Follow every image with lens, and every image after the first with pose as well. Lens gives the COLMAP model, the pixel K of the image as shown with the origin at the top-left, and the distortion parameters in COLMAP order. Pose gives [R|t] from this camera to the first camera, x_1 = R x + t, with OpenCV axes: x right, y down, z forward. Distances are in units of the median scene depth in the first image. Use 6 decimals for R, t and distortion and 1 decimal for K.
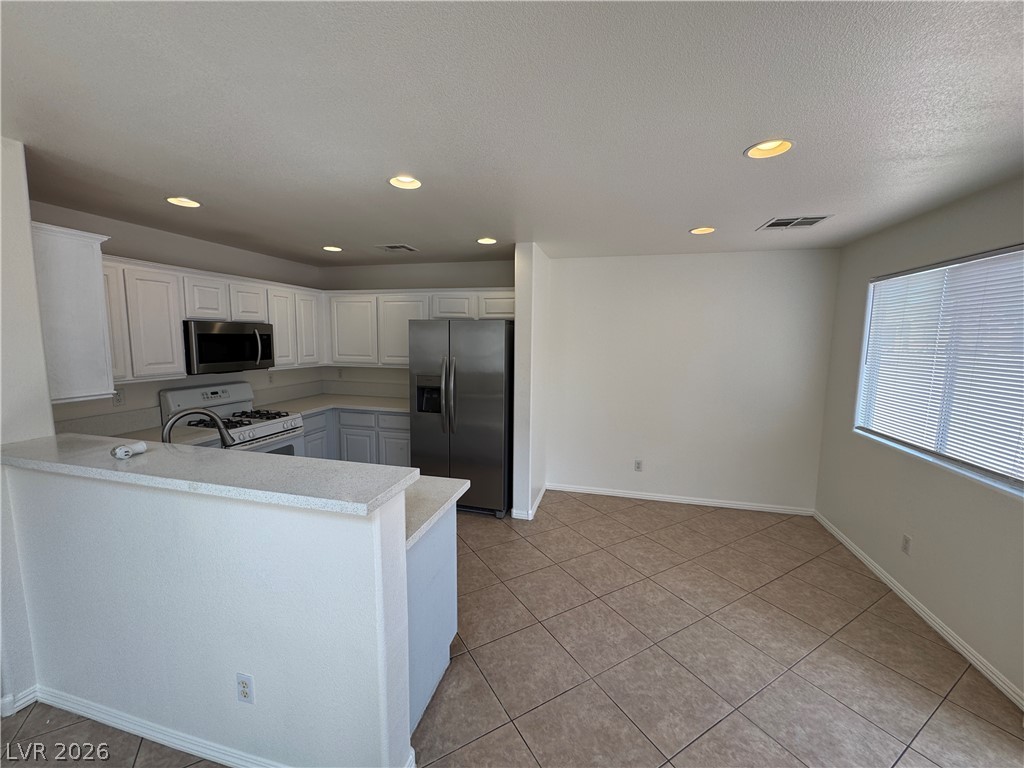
lens RADIAL K [[409.5, 0, 510.5], [0, 409.5, 382.2], [0, 0, 1]] dist [-0.002922, 0.000638]
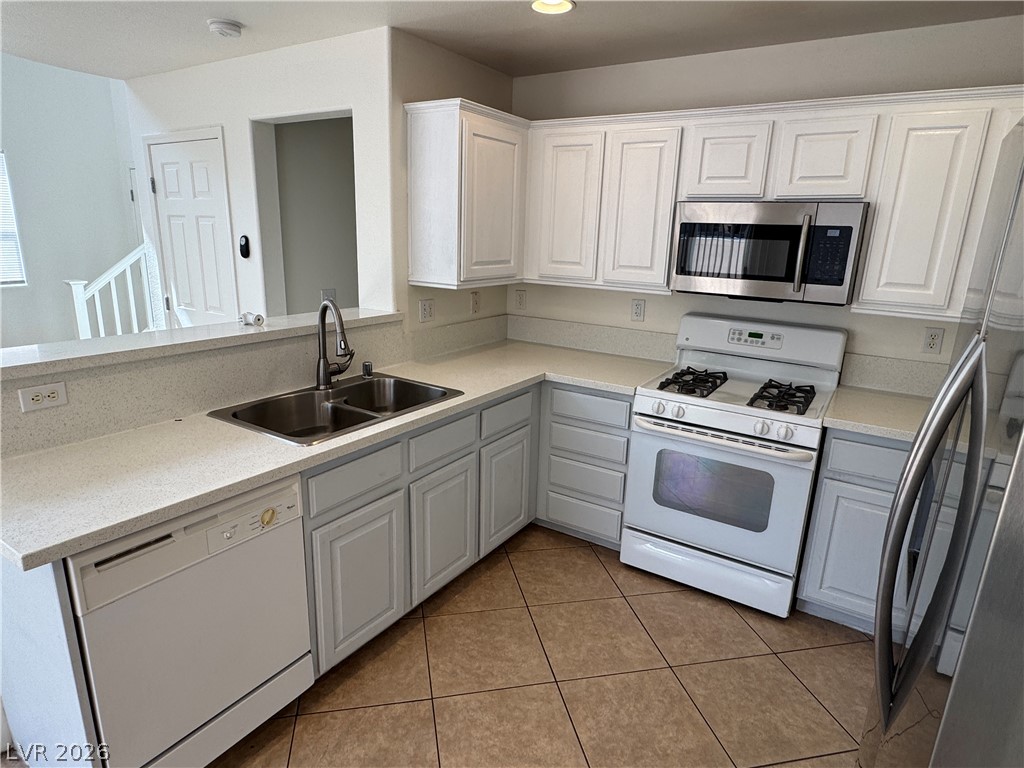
lens RADIAL K [[592.2, 0, 505.0], [0, 592.2, 383.1], [0, 0, 1]] dist [-0.001004, -0.000129]
pose [[-0.316434, 0.217254, -0.923401, 0.140982], [-0.140834, 0.951874, 0.272214, -0.080127], [0.938102, 0.216185, -0.270608, 0.877776]]
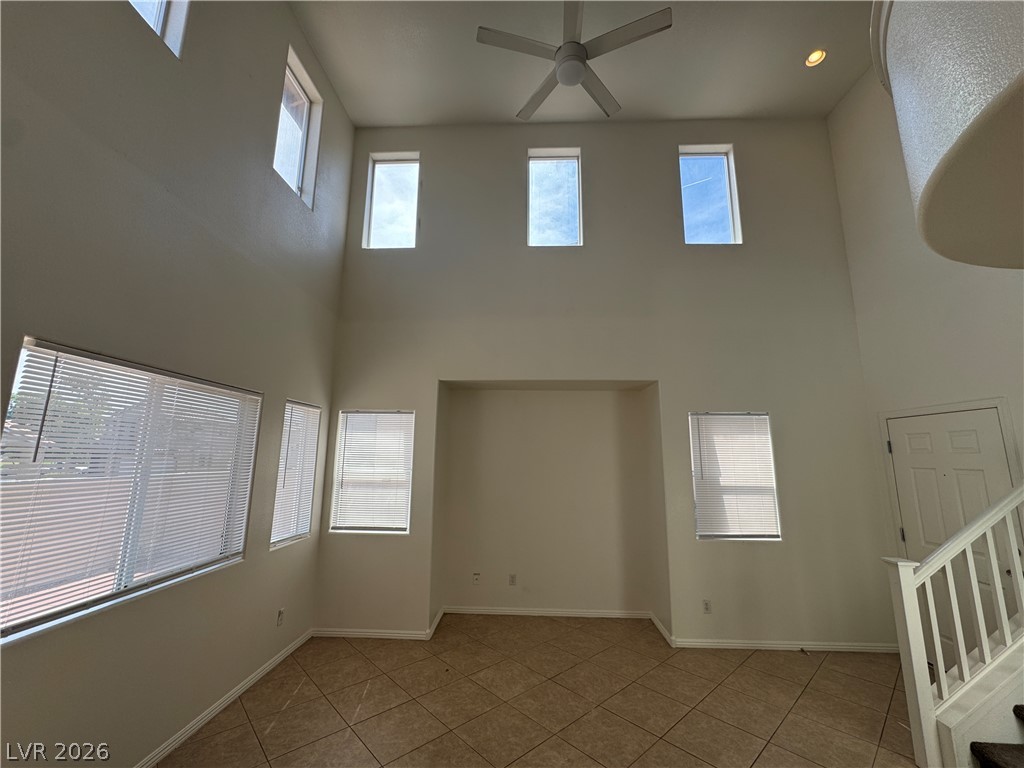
lens RADIAL K [[409.5, 0, 511.7], [0, 409.5, 384.1], [0, 0, 1]] dist [-0.002922, 0.000638]
pose [[-0.976412, -0.063057, -0.206501, -0.015227], [-0.048718, 0.996082, -0.073805, -0.019346], [0.210346, -0.062004, -0.975659, 0.163532]]
